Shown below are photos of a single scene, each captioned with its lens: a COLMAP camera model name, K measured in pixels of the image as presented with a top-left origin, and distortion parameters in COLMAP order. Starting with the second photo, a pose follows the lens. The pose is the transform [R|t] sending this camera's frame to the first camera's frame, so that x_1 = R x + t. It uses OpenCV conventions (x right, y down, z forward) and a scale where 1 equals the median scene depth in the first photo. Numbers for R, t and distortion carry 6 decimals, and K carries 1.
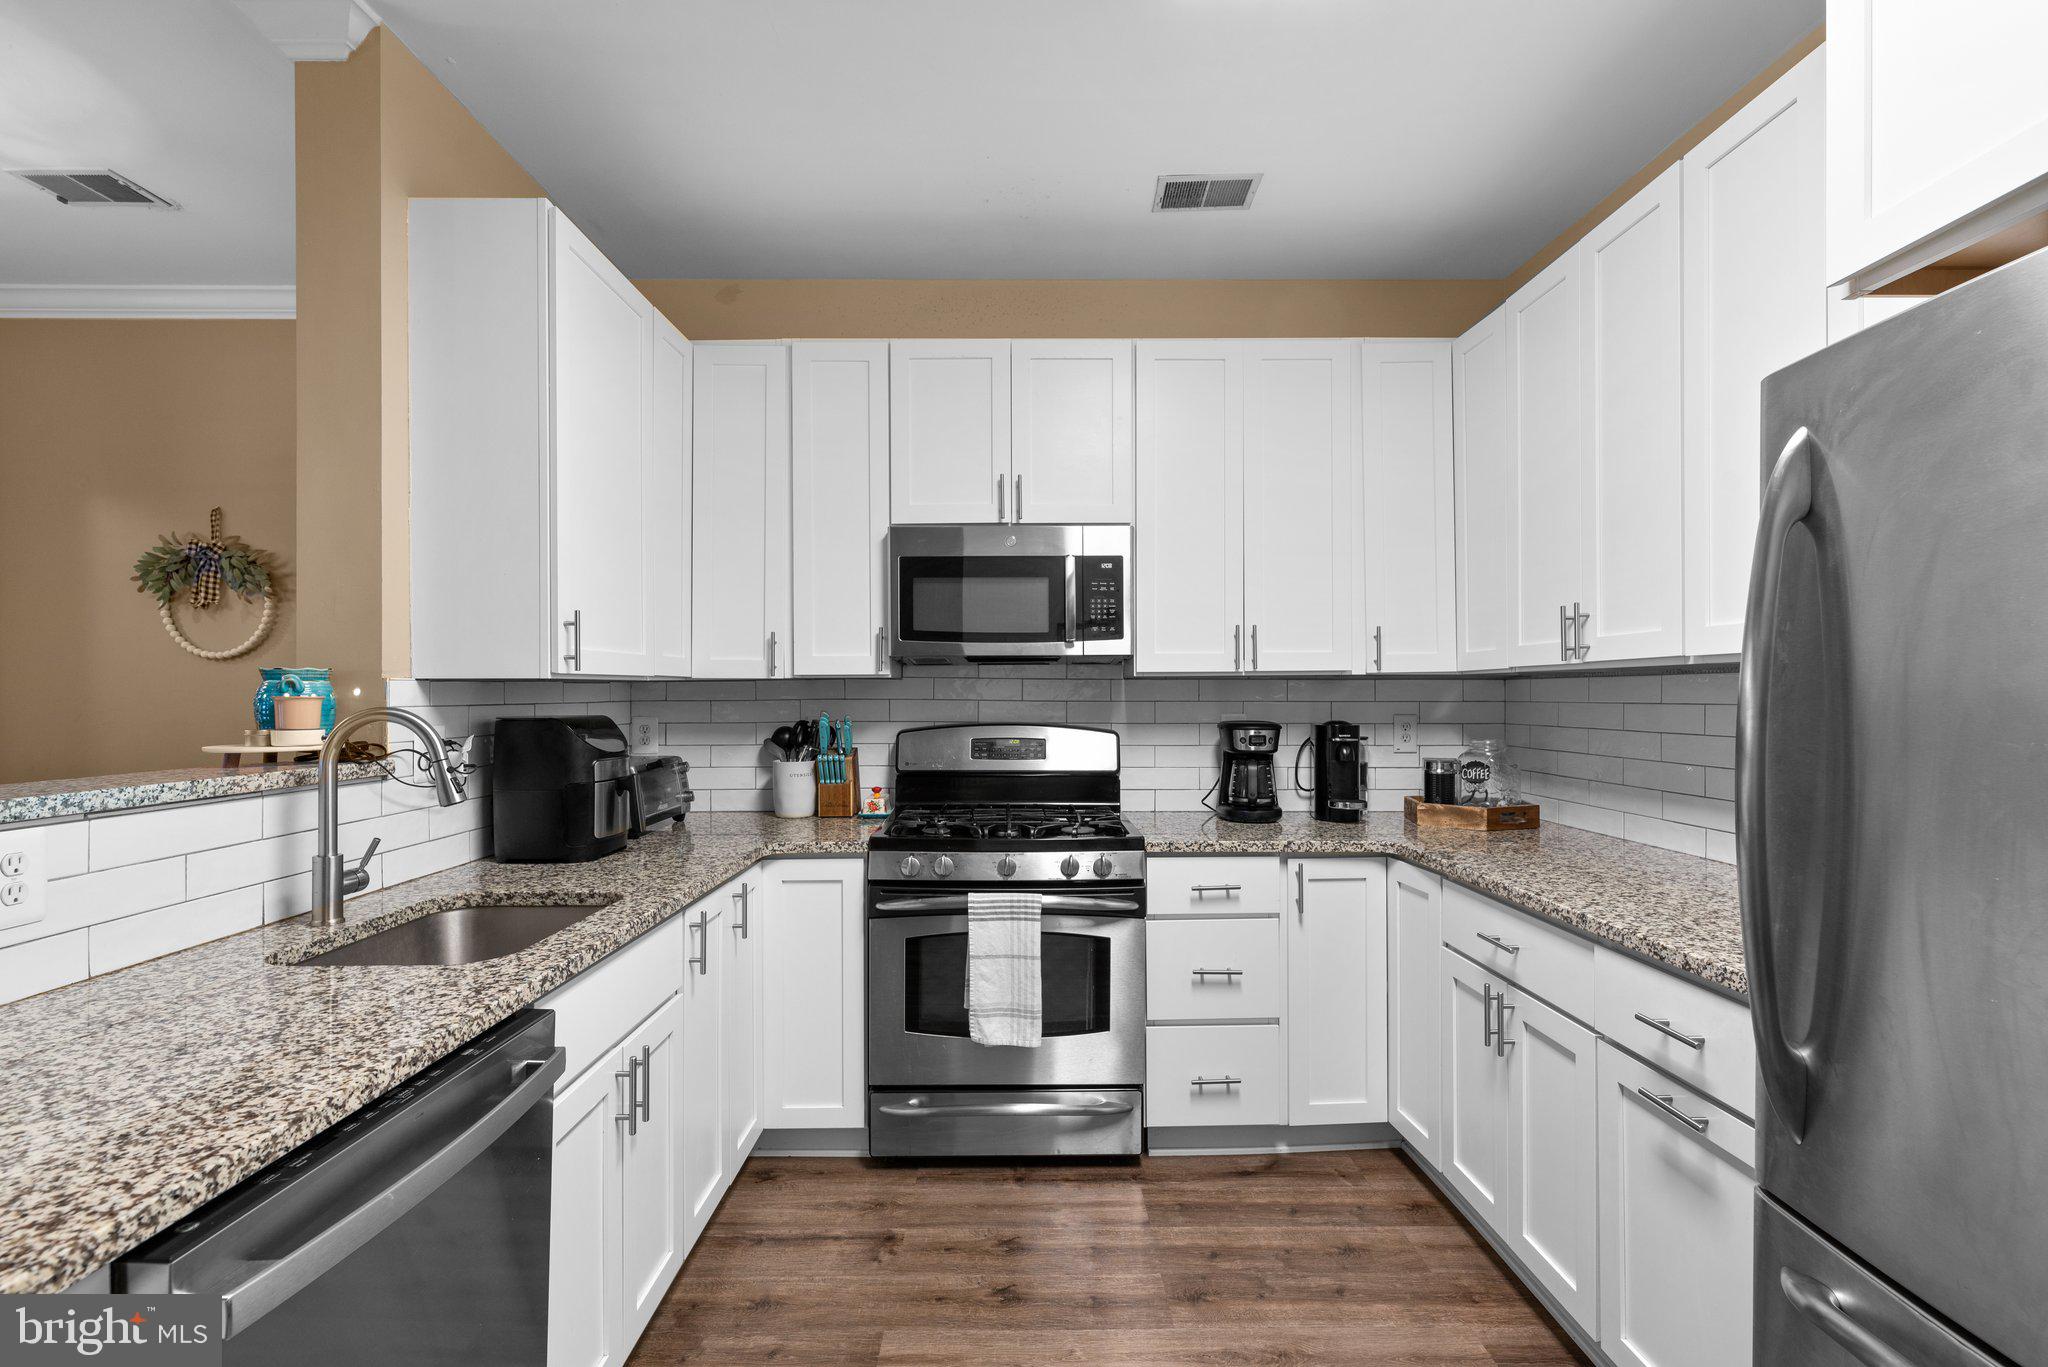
lens RADIAL K [[921.9, 0, 1020.6], [0, 921.9, 693.3], [0, 0, 1]] dist [0.002828, -0.000439]
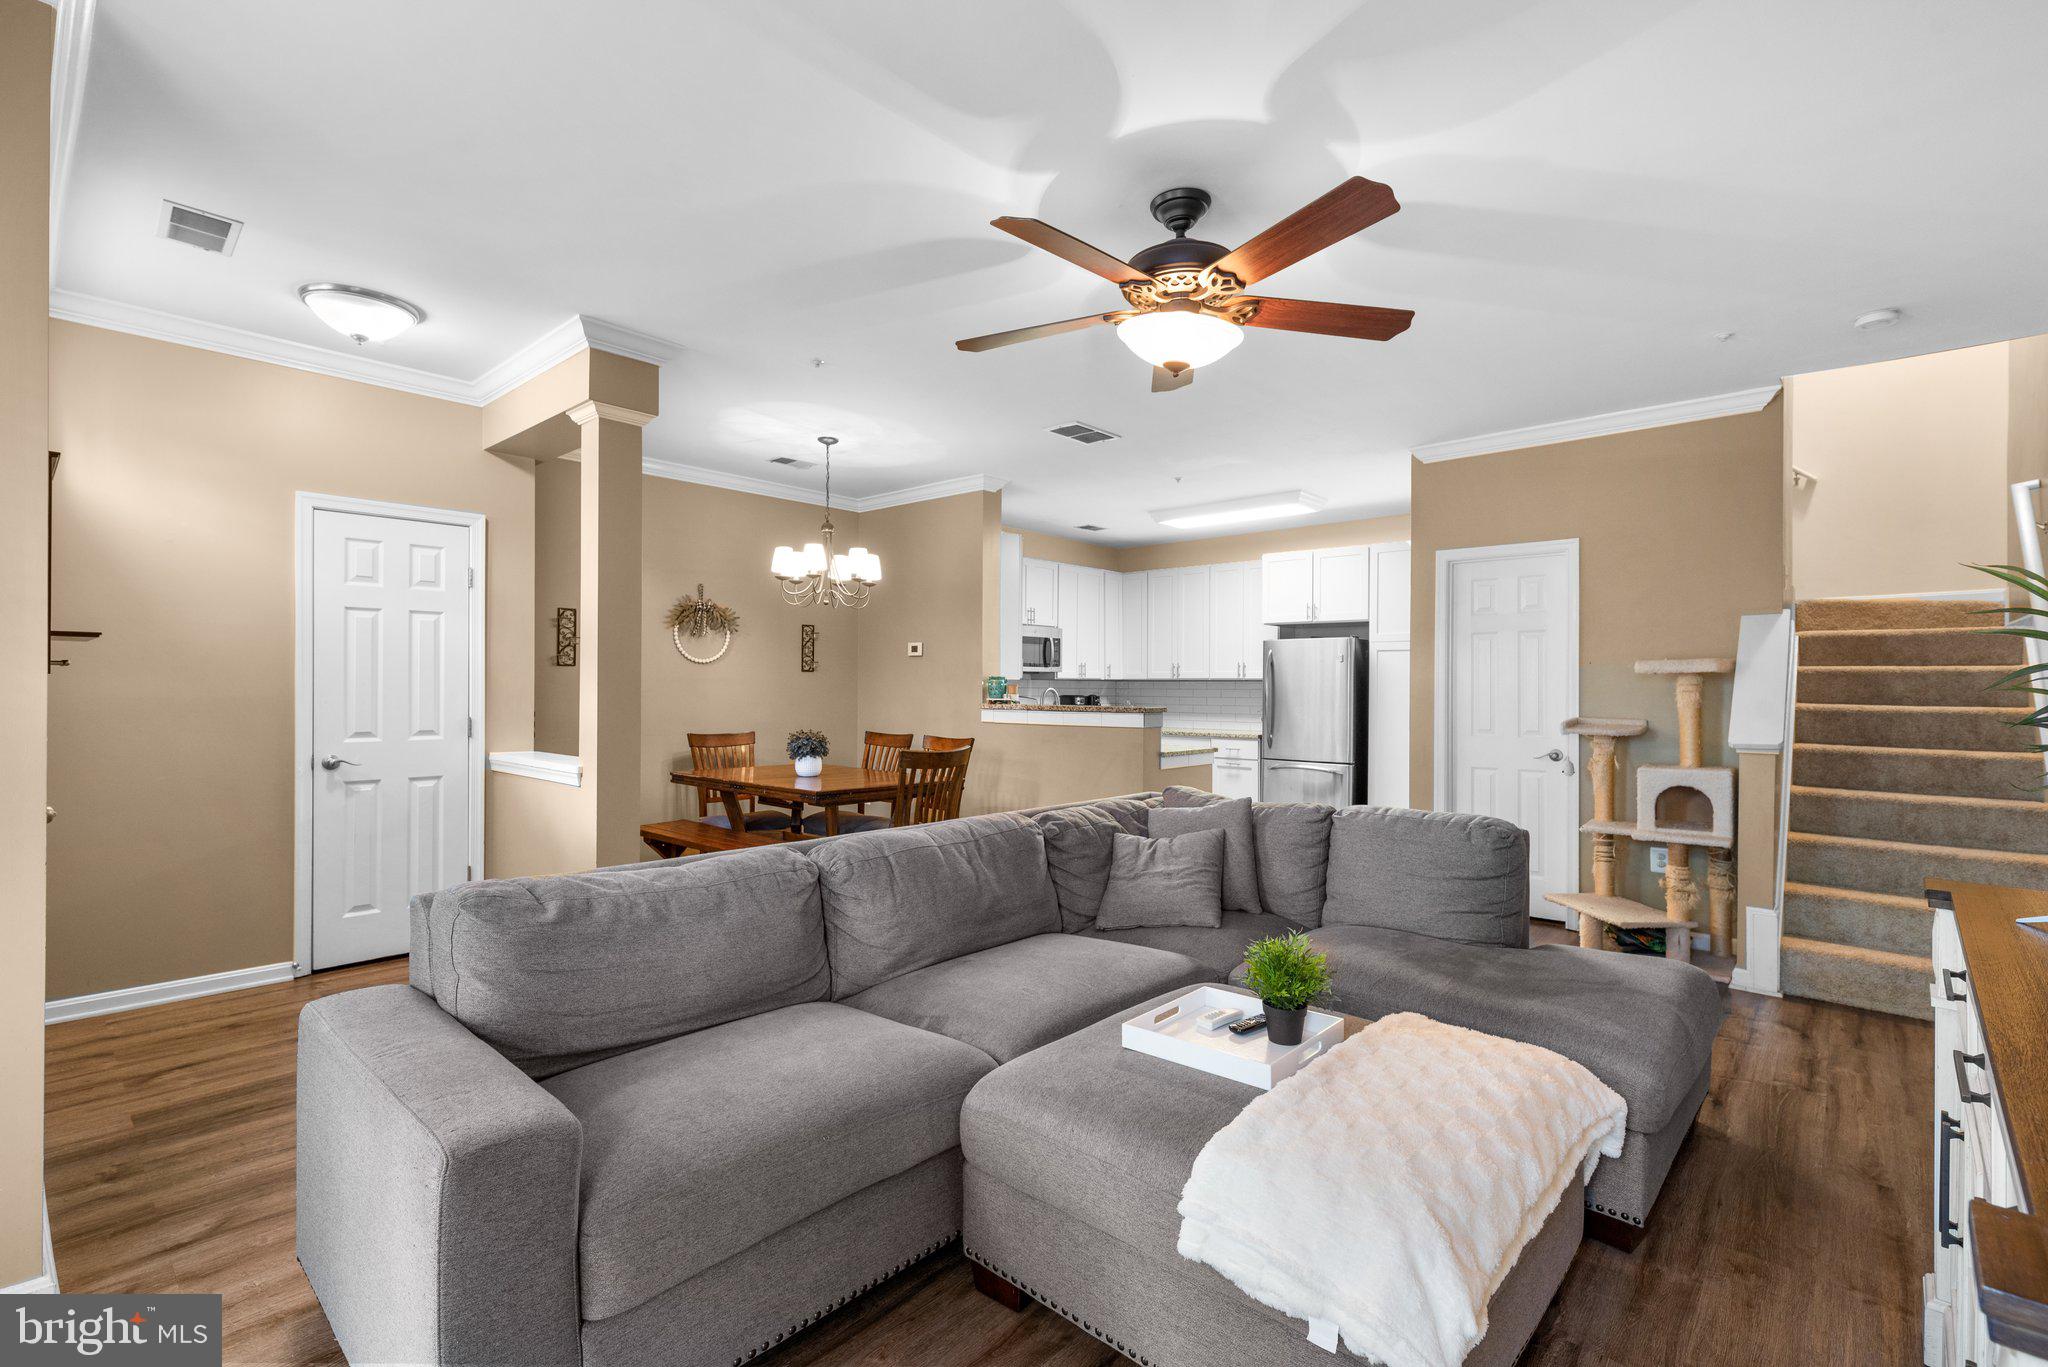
lens RADIAL K [[920.6, 0, 1030.9], [0, 920.6, 685.2], [0, 0, 1]] dist [-0.000037, -0.000341]
pose [[0.667712, 0.007401, 0.744383, -2.417997], [-0.010039, 0.999949, -0.000937, 0.004323], [-0.744352, -0.006847, 0.667753, -1.014340]]
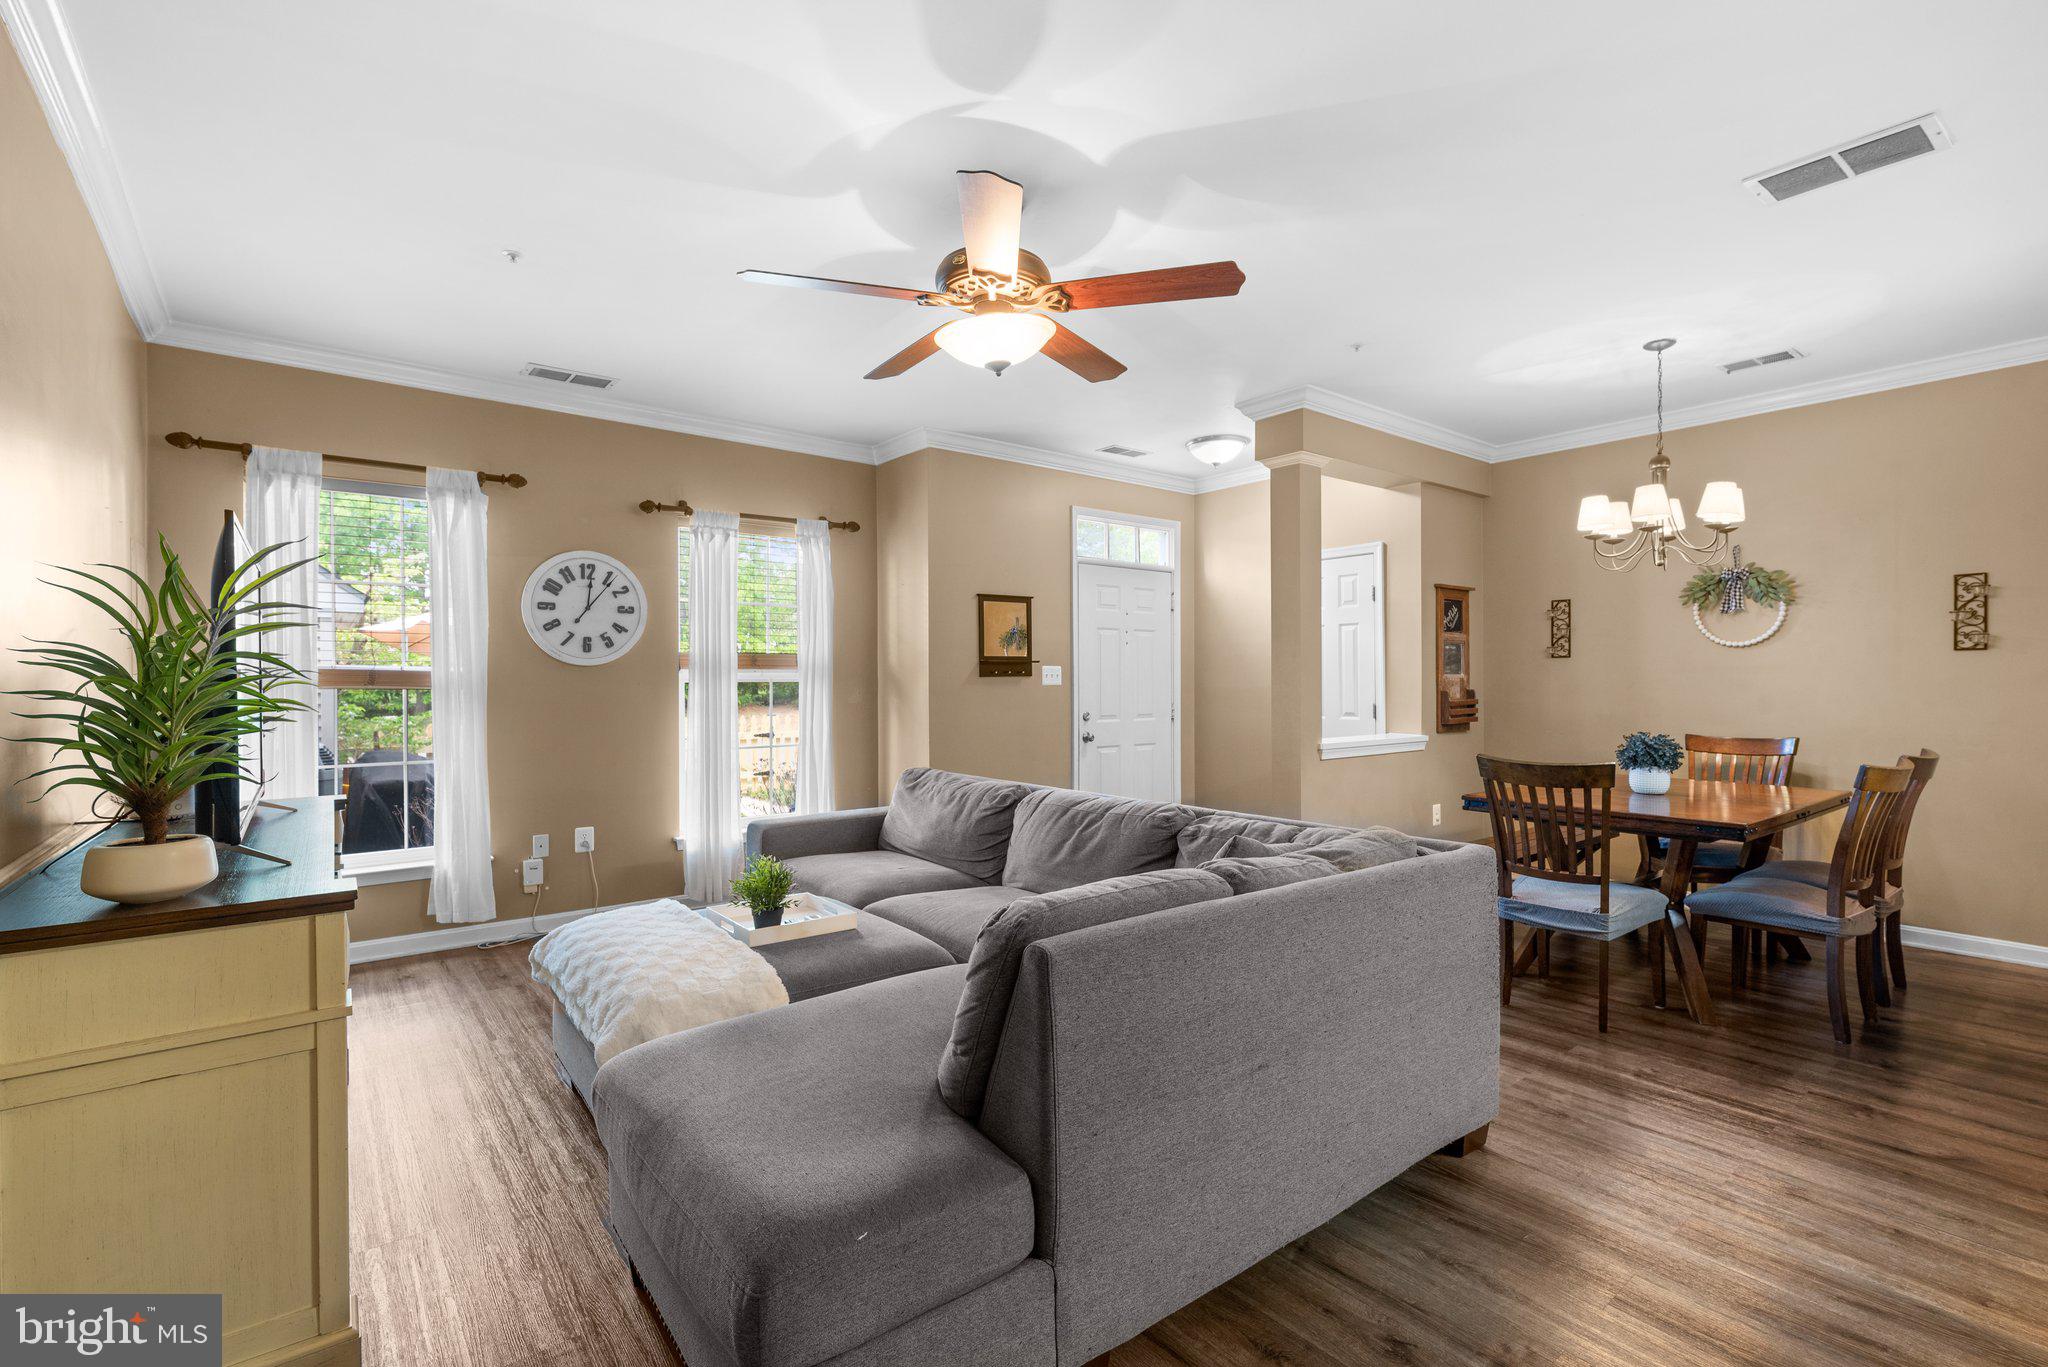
lens RADIAL K [[909.7, 0, 1029.5], [0, 909.7, 682.2], [0, 0, 1]] dist [0.010164, 0.000159]
pose [[0.619808, -0.000458, -0.784754, -0.554865], [0.007232, 0.999961, 0.005129, 0.006256], [0.784721, -0.008855, 0.619787, -1.079996]]
